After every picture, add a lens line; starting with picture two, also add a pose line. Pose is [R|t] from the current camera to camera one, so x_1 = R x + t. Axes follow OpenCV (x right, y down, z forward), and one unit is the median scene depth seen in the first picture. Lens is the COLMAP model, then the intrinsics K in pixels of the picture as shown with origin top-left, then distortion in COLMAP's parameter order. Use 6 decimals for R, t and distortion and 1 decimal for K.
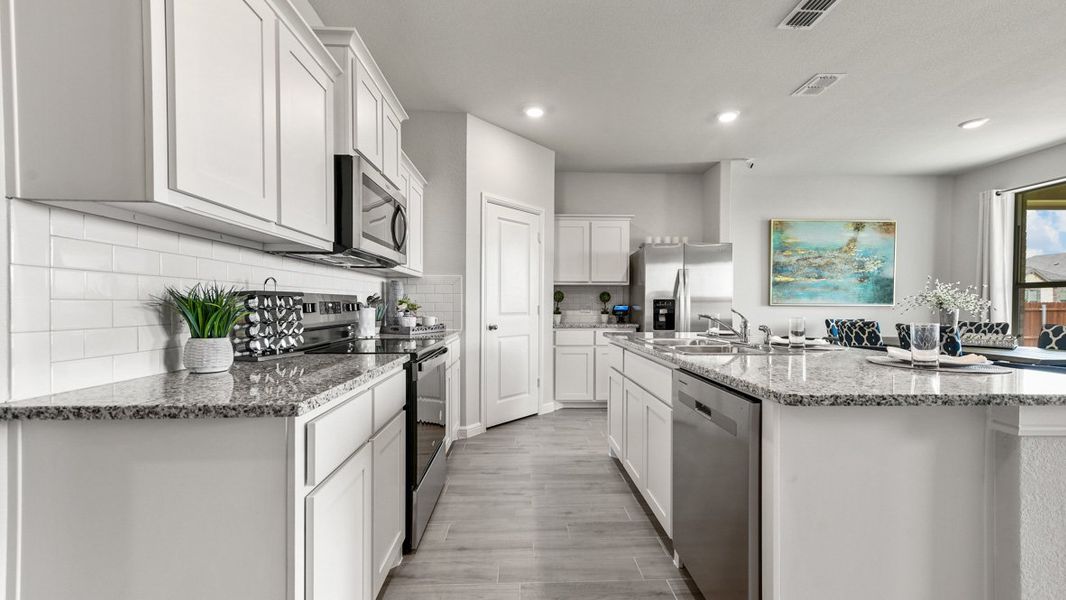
lens RADIAL K [[418.4, 0, 537.5], [0, 418.4, 308.2], [0, 0, 1]] dist [0.013503, 0.000517]
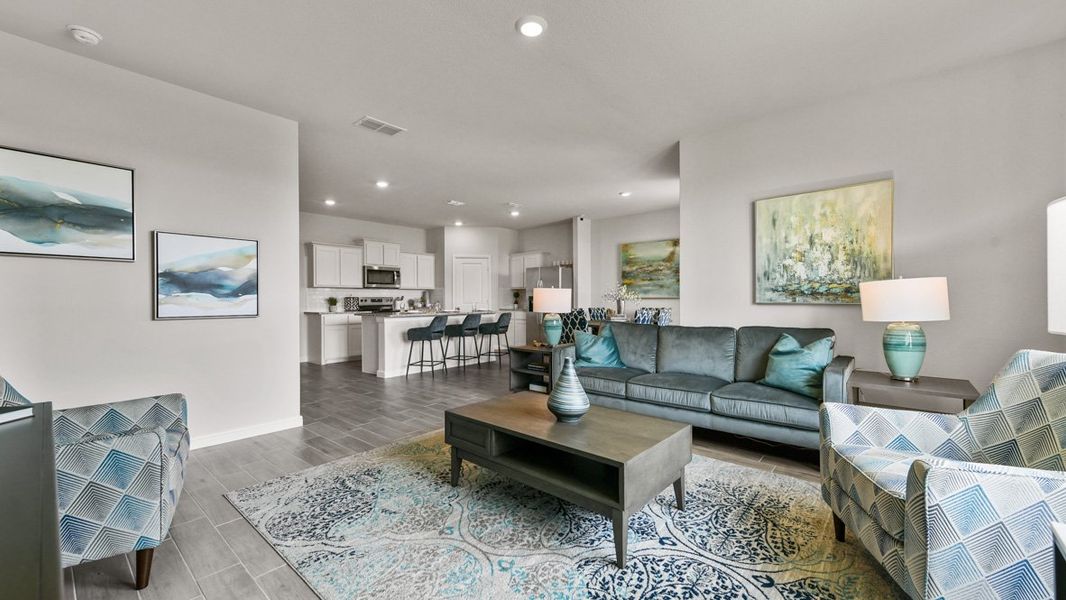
lens RADIAL K [[418.4, 0, 532.8], [0, 418.4, 302.5], [0, 0, 1]] dist [0.013503, 0.000517]
pose [[0.729569, -0.000227, -0.683907, 1.446033], [-0.000355, 1.000000, -0.000711, 0.009065], [0.683907, 0.000762, 0.729569, -0.380179]]
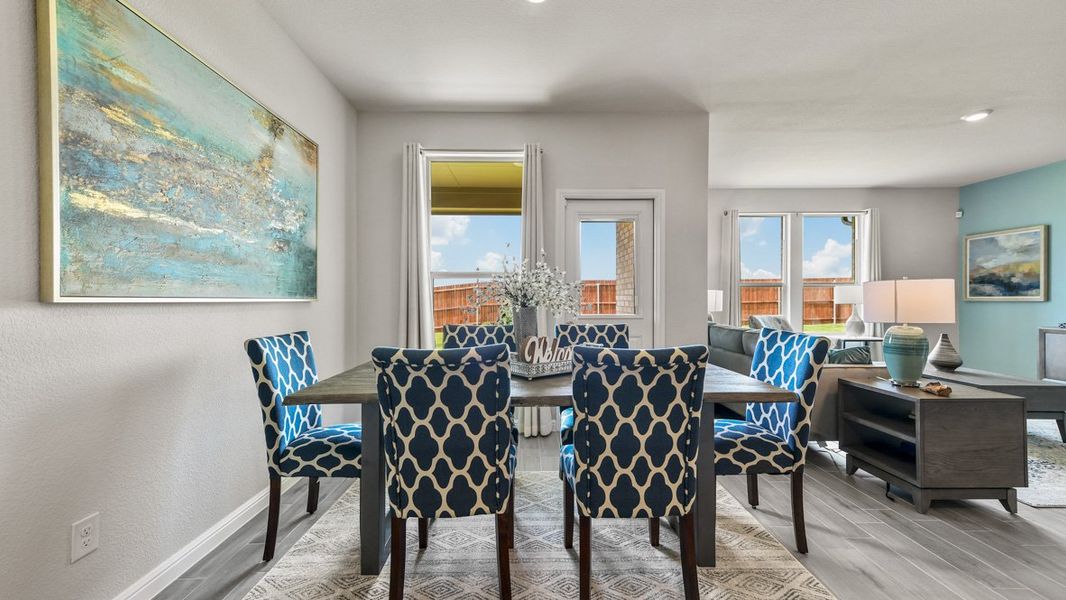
lens RADIAL K [[418.4, 0, 538.0], [0, 418.4, 302.4], [0, 0, 1]] dist [0.013503, 0.000517]
pose [[0.013798, -0.010668, 0.999848, 0.327554], [0.010448, 0.999890, 0.010524, -0.007113], [-0.999850, 0.010301, 0.013908, 0.751030]]
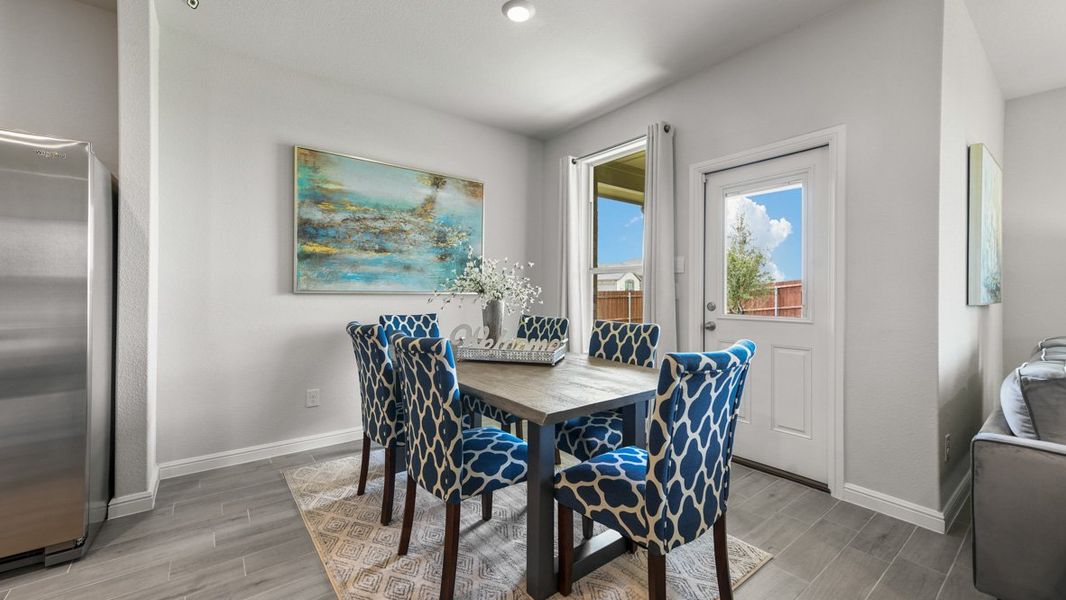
lens RADIAL K [[418.4, 0, 530.3], [0, 418.4, 290.9], [0, 0, 1]] dist [0.013503, 0.000517]
pose [[0.811244, 0.004078, 0.584694, 0.502471], [0.002262, 0.999946, -0.010112, -0.003771], [-0.584704, 0.009526, 0.811191, 0.361393]]
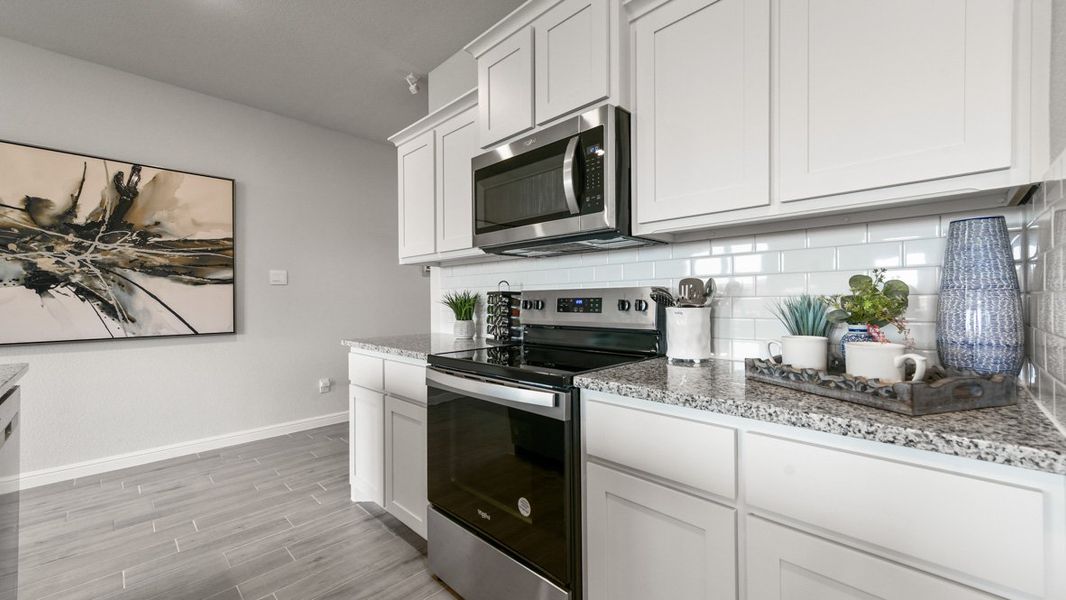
lens RADIAL K [[418.4, 0, 533.8], [0, 418.4, 299.4], [0, 0, 1]] dist [0.013503, 0.000517]
pose [[-0.727111, 0.000195, -0.686520, 0.066028], [-0.003581, 0.999985, 0.004076, -0.006865], [0.686511, 0.005423, -0.727100, 0.697470]]
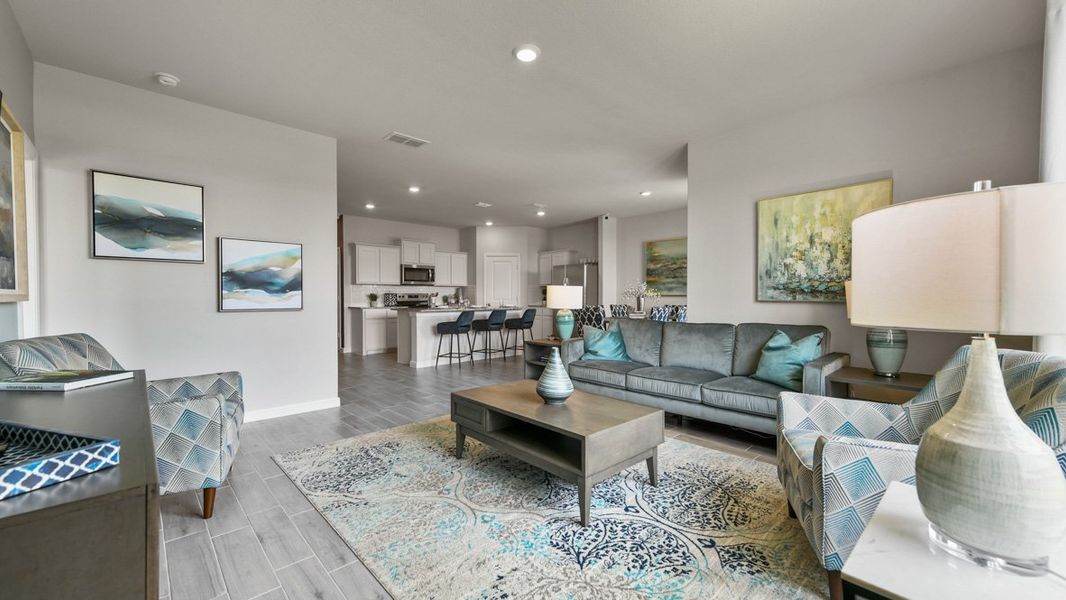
lens RADIAL K [[418.4, 0, 532.3], [0, 418.4, 303.0], [0, 0, 1]] dist [0.013503, 0.000517]
pose [[0.657783, 0.010175, -0.753139, 1.533538], [-0.005728, 0.999947, 0.008507, 0.009541], [0.753186, -0.001282, 0.657807, -0.380102]]
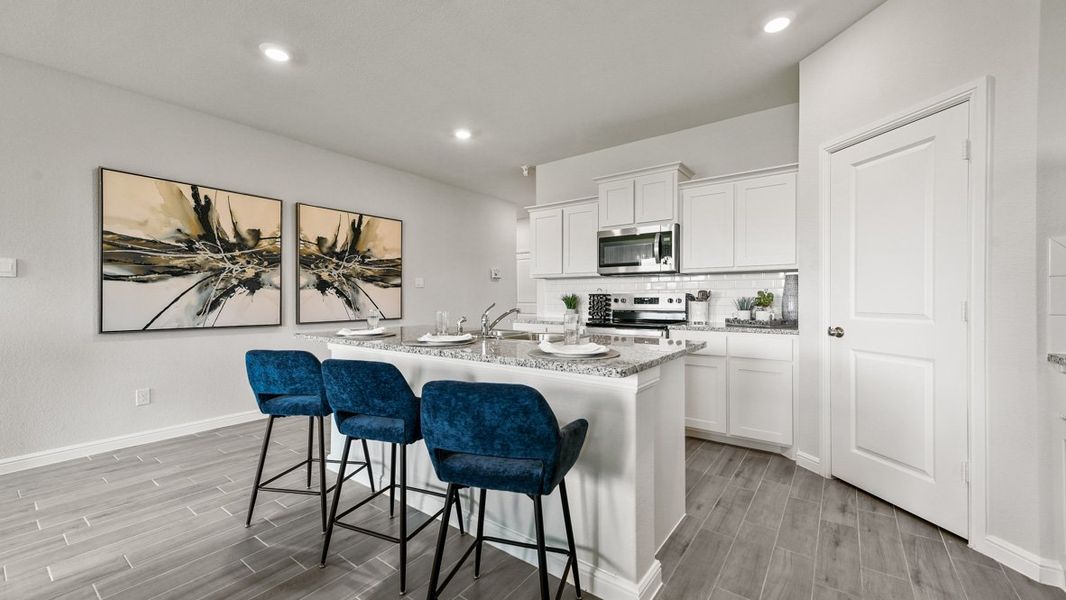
lens RADIAL K [[418.4, 0, 534.8], [0, 418.4, 298.6], [0, 0, 1]] dist [0.013503, 0.000517]
pose [[-0.628938, -0.002092, -0.777453, 0.561500], [-0.008843, 0.999951, 0.004463, -0.006259], [0.777405, 0.009682, -0.628925, 0.800249]]
